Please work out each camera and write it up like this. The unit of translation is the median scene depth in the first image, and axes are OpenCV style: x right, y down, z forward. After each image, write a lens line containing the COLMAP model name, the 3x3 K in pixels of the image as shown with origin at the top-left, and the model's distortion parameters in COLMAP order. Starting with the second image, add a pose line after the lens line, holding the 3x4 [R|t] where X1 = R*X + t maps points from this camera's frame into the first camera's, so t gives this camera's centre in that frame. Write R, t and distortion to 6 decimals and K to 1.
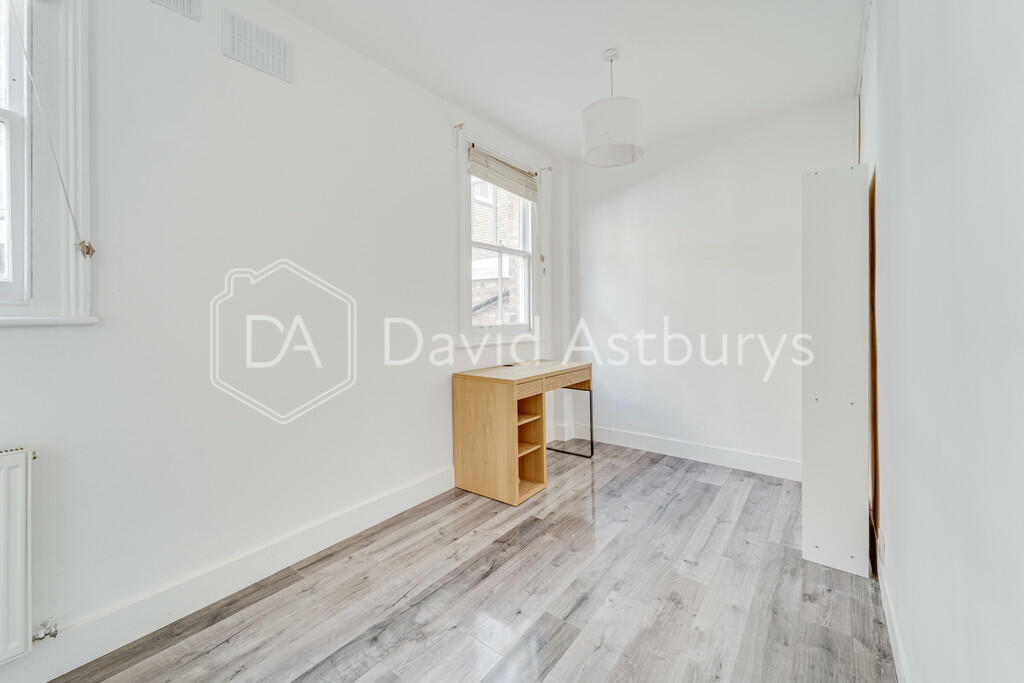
lens RADIAL K [[432.0, 0, 520.6], [0, 432.0, 309.1], [0, 0, 1]] dist [0.001404, -0.000073]
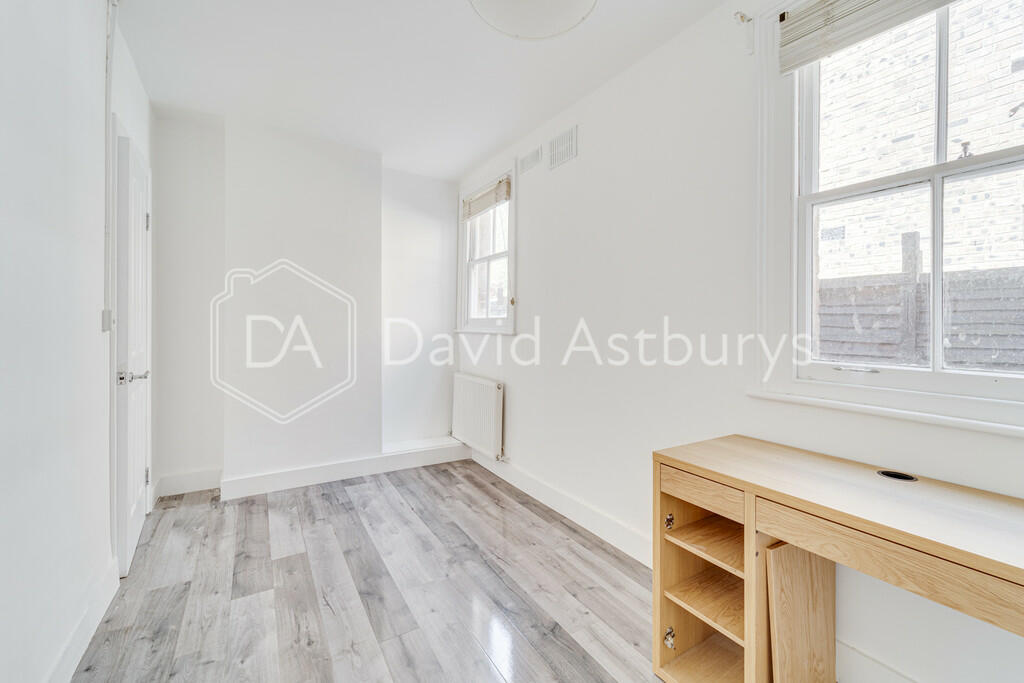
lens RADIAL K [[432.0, 0, 512.8], [0, 432.0, 332.2], [0, 0, 1]] dist [0.001404, -0.000073]
pose [[-0.402240, 0.005265, -0.915519, 0.761907], [-0.005730, 0.999949, 0.008267, 0.003460], [0.915517, 0.008571, -0.402189, 1.372169]]
